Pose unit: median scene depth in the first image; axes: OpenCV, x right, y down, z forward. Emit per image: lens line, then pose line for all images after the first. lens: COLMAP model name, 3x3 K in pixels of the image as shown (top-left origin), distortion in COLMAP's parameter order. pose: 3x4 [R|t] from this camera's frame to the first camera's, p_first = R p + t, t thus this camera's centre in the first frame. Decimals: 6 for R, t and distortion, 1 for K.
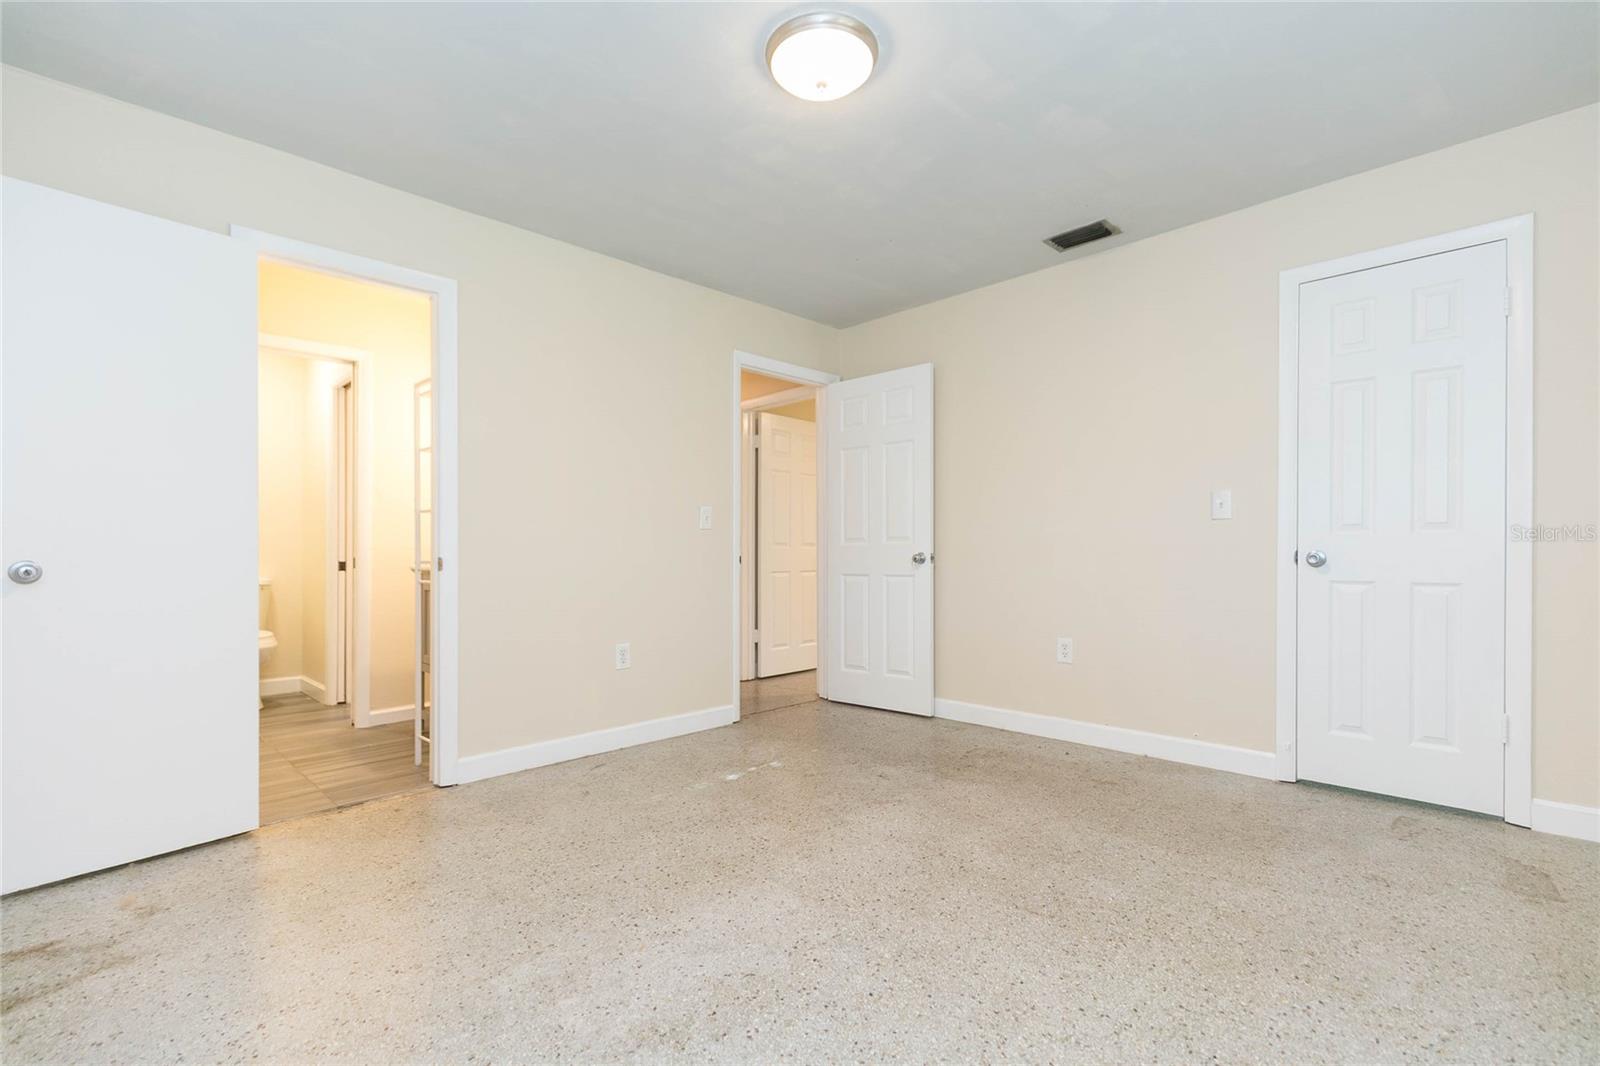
lens RADIAL K [[726.8, 0, 815.5], [0, 726.8, 547.7], [0, 0, 1]] dist [0.001279, 0.000480]
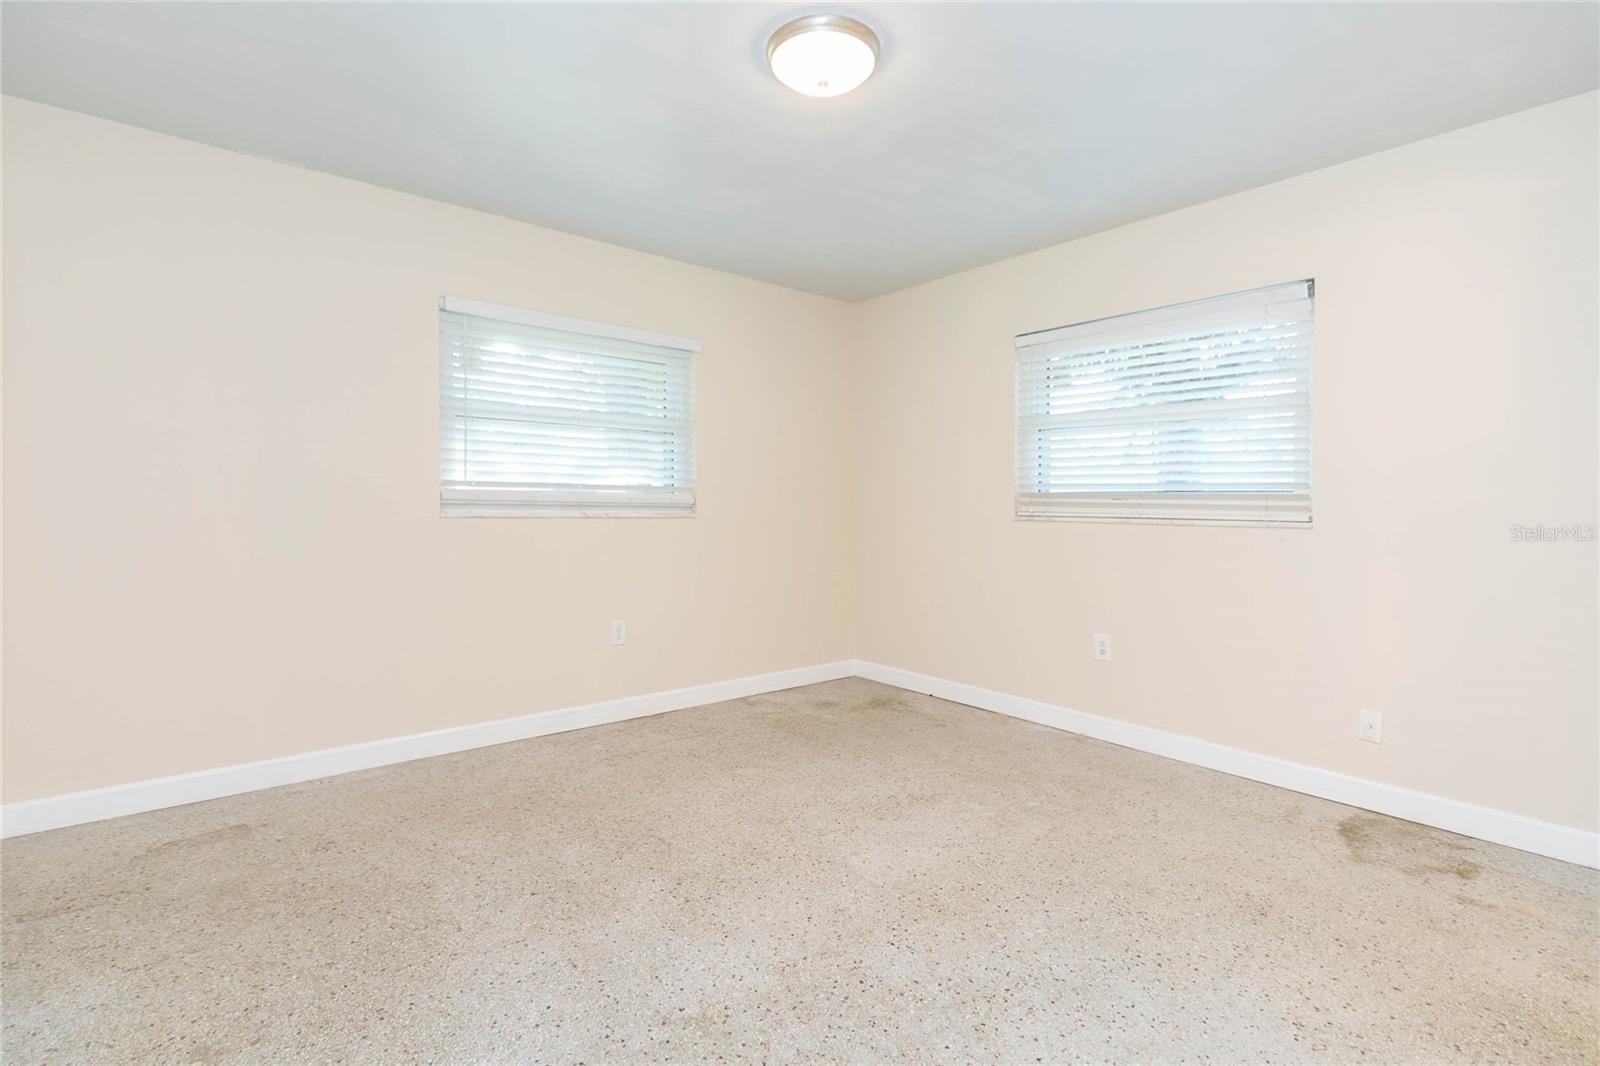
lens RADIAL K [[726.8, 0, 815.5], [0, 726.8, 547.7], [0, 0, 1]] dist [0.001279, 0.000480]
pose [[-0.997075, -0.008022, 0.076004, -0.052673], [-0.004612, 0.998979, 0.044938, -0.052415], [-0.076287, 0.044456, -0.996094, 2.135020]]
